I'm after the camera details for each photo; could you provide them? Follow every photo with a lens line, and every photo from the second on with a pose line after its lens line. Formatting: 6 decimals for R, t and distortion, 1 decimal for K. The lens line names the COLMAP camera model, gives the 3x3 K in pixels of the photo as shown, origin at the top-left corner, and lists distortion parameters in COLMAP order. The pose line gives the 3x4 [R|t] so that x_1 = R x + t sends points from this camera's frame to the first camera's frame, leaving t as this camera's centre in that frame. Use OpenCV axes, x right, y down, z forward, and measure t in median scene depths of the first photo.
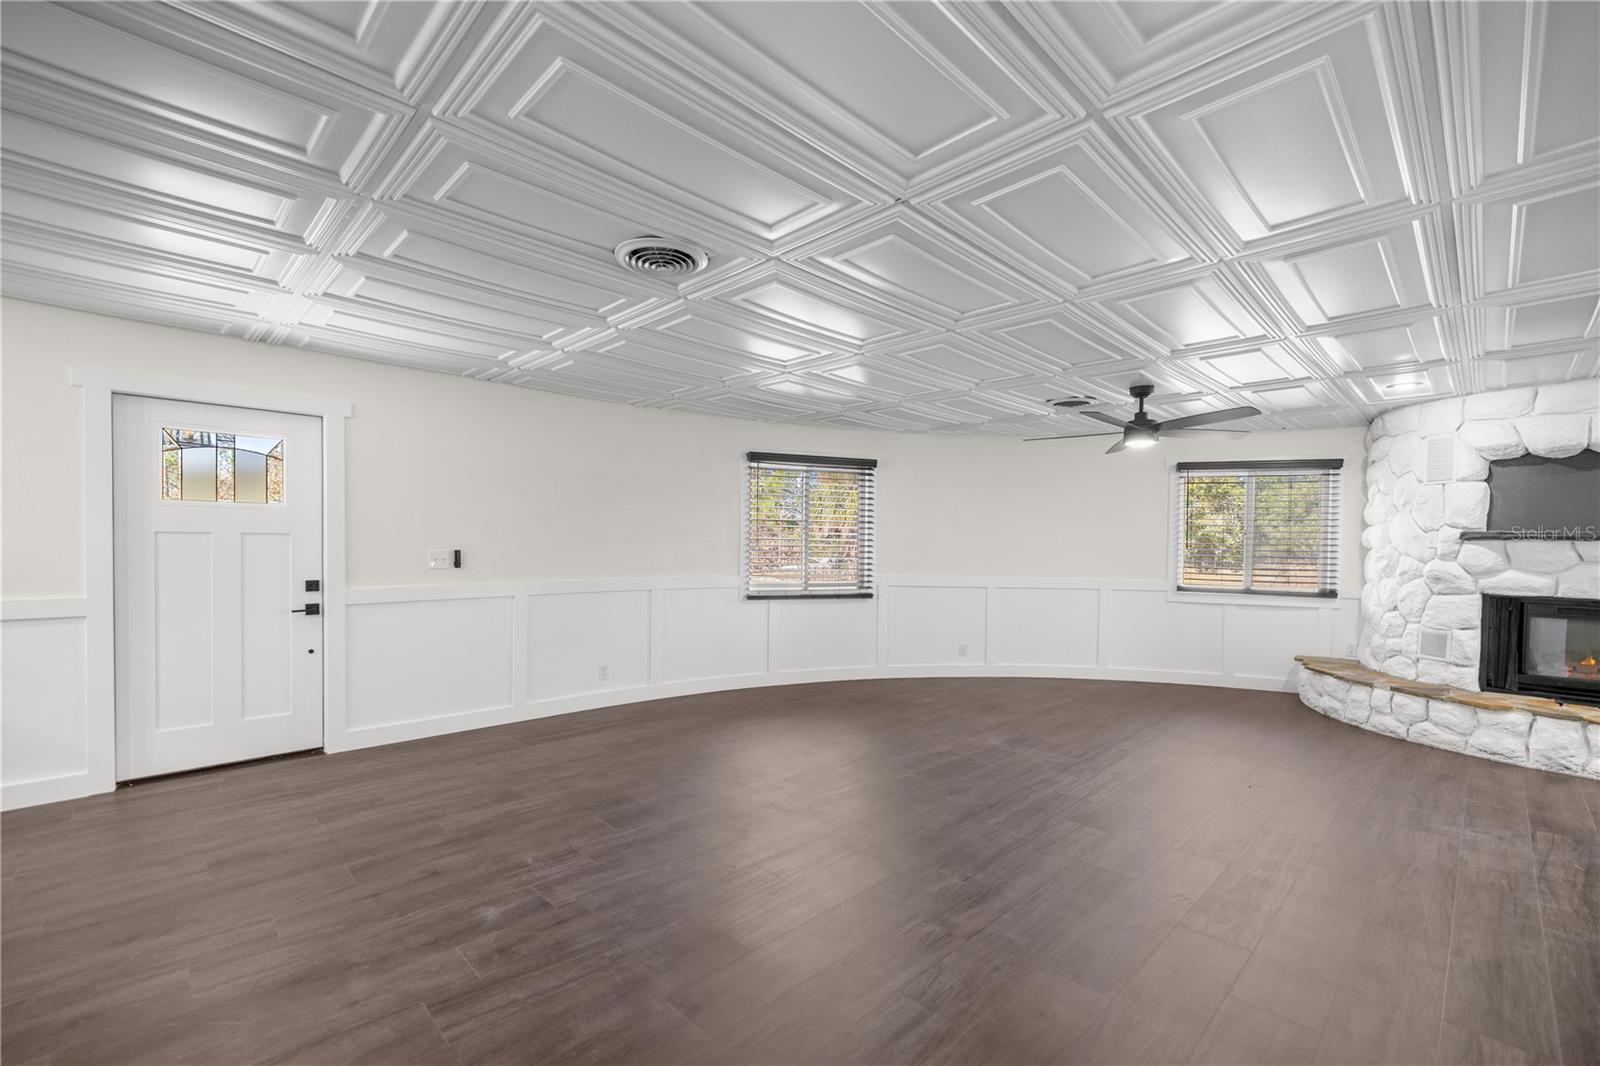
lens RADIAL K [[676.1, 0, 804.1], [0, 676.1, 555.1], [0, 0, 1]] dist [0.001245, -0.000244]
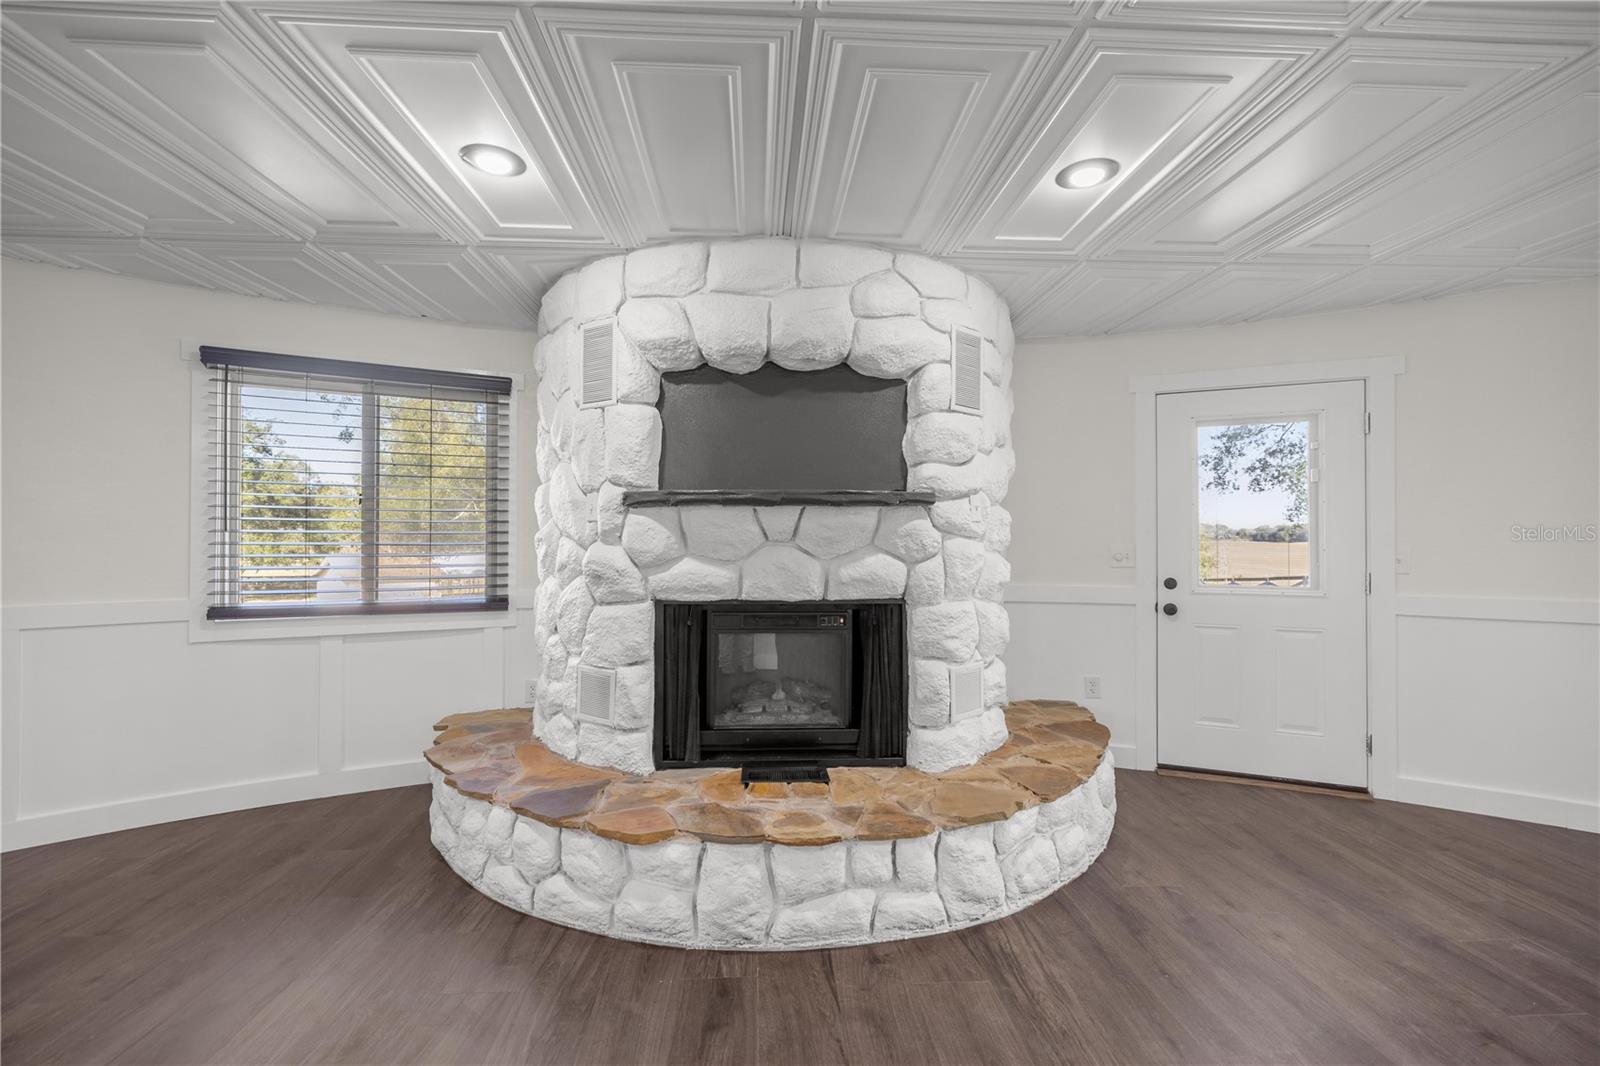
lens RADIAL K [[676.1, 0, 793.8], [0, 676.1, 535.0], [0, 0, 1]] dist [0.001245, -0.000244]
pose [[0.659560, -0.009373, 0.751593, 0.653700], [0.020301, 0.999780, -0.005346, 0.007326], [-0.751378, 0.018784, 0.659605, 0.534632]]
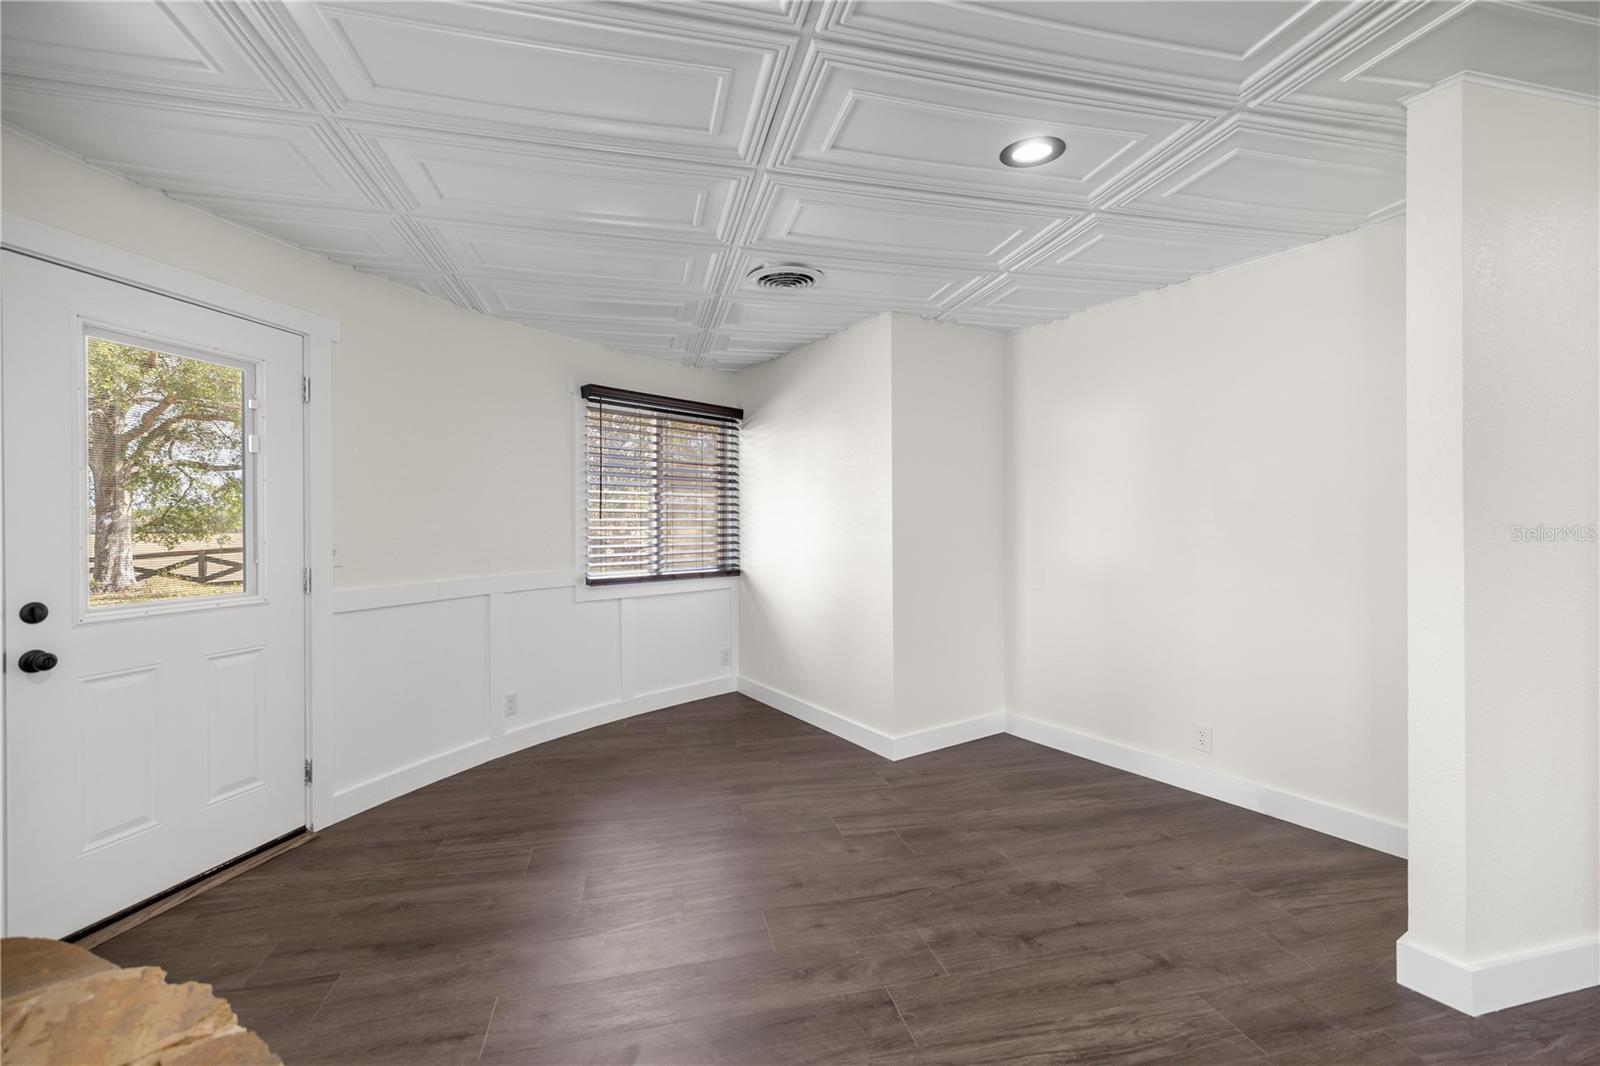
lens RADIAL K [[676.1, 0, 807.4], [0, 676.1, 530.6], [0, 0, 1]] dist [0.001245, -0.000244]
pose [[-0.863698, -0.014756, 0.503794, 0.907727], [0.000379, 0.999552, 0.029927, 0.005094], [-0.504010, 0.026038, -0.863305, 0.842465]]
